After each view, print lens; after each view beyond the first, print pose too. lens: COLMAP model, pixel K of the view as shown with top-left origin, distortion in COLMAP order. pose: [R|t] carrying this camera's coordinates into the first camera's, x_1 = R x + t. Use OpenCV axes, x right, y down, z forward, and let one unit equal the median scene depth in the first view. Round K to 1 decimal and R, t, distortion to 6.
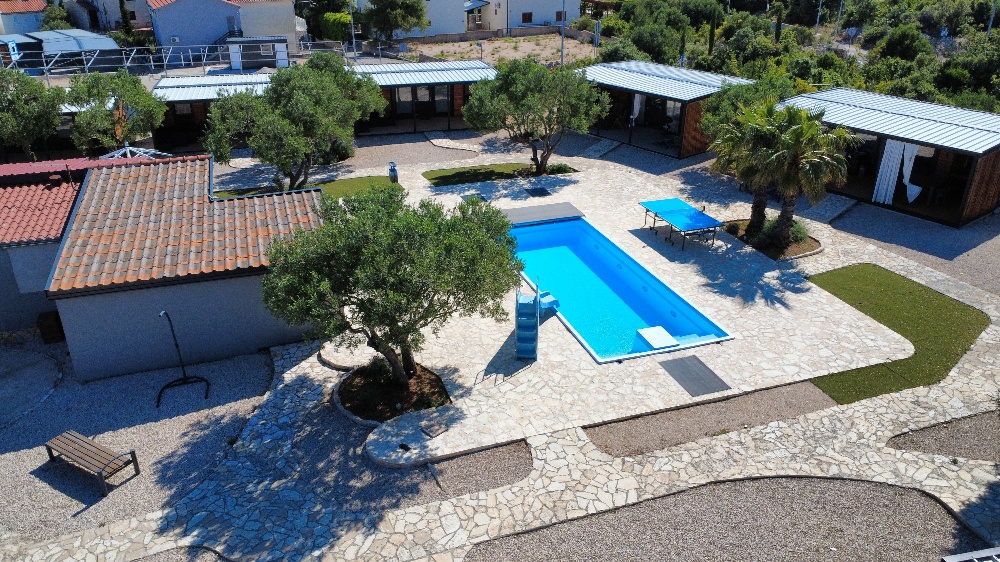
lens RADIAL K [[724.0, 0, 500.0], [0, 724.0, 281.0], [0, 0, 1]] dist [0.001078, 0.002222]
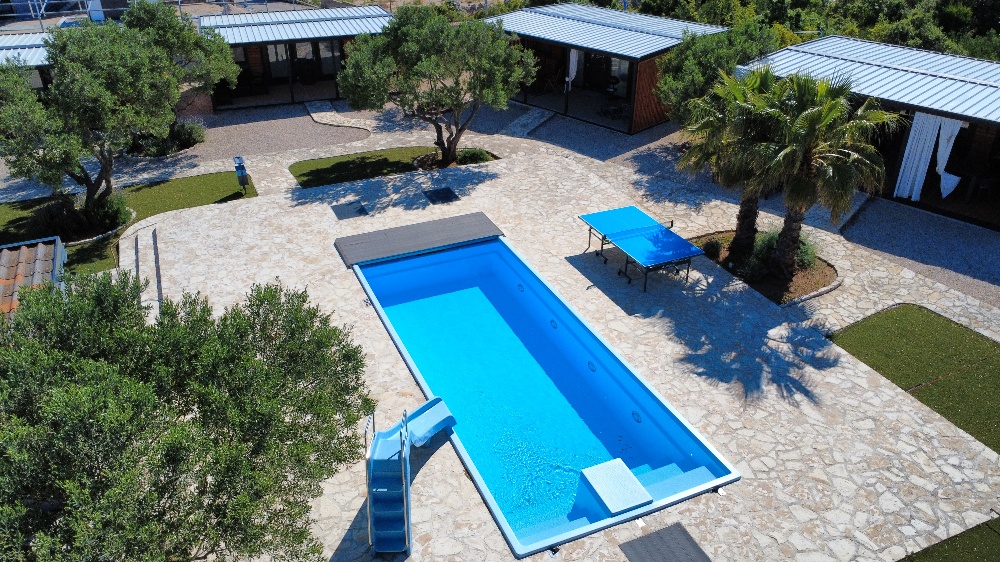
lens RADIAL K [[729.3, 0, 500.0], [0, 729.3, 281.0], [0, 0, 1]] dist [0.001290, -0.002435]
pose [[0.996347, -0.046578, 0.071571, 0.056977], [0.041269, 0.996408, 0.073952, -0.092105], [-0.074759, -0.070728, 0.994690, 0.275466]]
